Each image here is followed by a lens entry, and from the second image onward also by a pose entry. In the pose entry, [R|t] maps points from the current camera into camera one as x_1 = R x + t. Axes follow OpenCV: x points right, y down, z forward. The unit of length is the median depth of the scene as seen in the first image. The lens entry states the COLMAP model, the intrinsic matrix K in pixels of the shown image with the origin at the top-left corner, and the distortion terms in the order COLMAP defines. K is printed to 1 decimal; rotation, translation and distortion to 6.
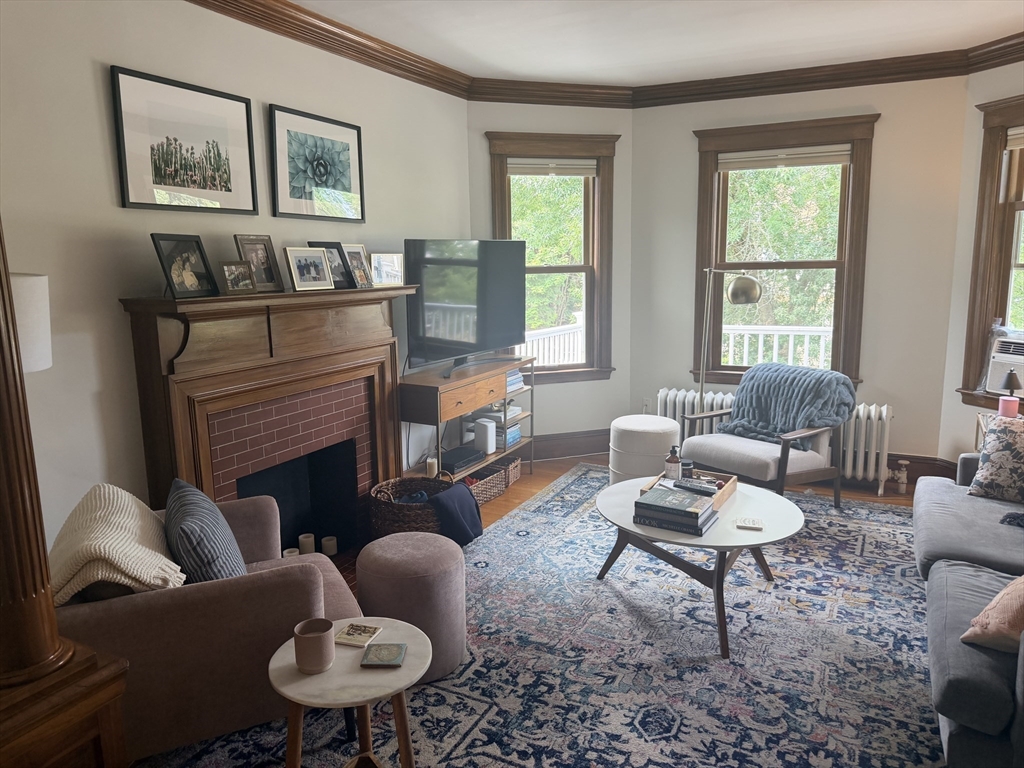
lens RADIAL K [[716.7, 0, 519.6], [0, 716.7, 378.9], [0, 0, 1]] dist [0.031411, -0.023178]
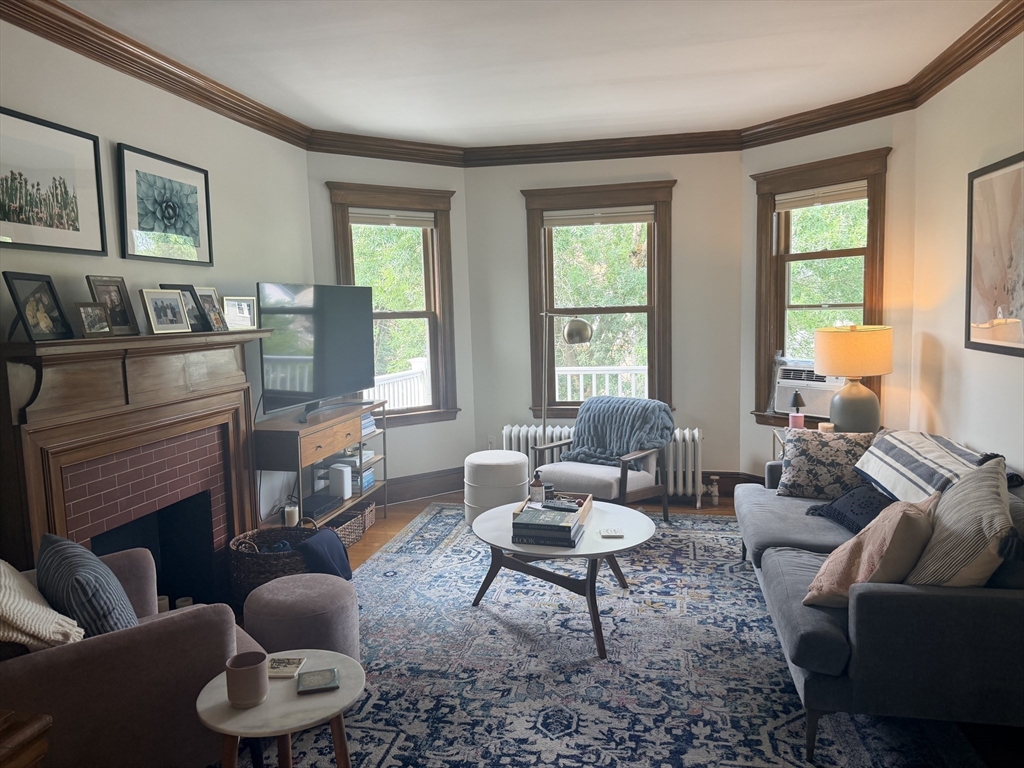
lens RADIAL K [[710.2, 0, 512.0], [0, 710.2, 384.0], [0, 0, 1]] dist [0.100497, -0.139834]
pose [[0.965316, -0.036660, 0.258499, -0.098852], [0.054302, 0.996633, -0.061439, 0.027324], [-0.255376, 0.073345, 0.964056, -0.040627]]
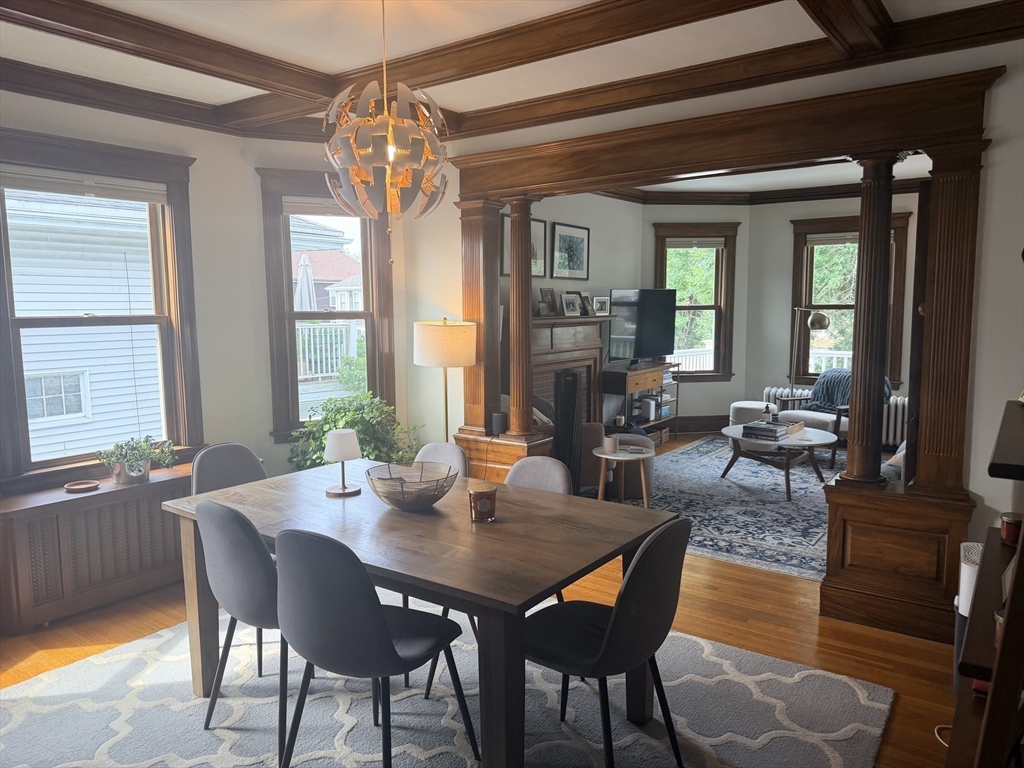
lens RADIAL K [[743.9, 0, 507.9], [0, 743.9, 386.1], [0, 0, 1]] dist [0.154812, -0.283333]
pose [[0.986314, 0.026997, -0.162653, -0.123727], [-0.036211, 0.997887, -0.053949, 0.180872], [0.160853, 0.059100, 0.985207, -1.007486]]
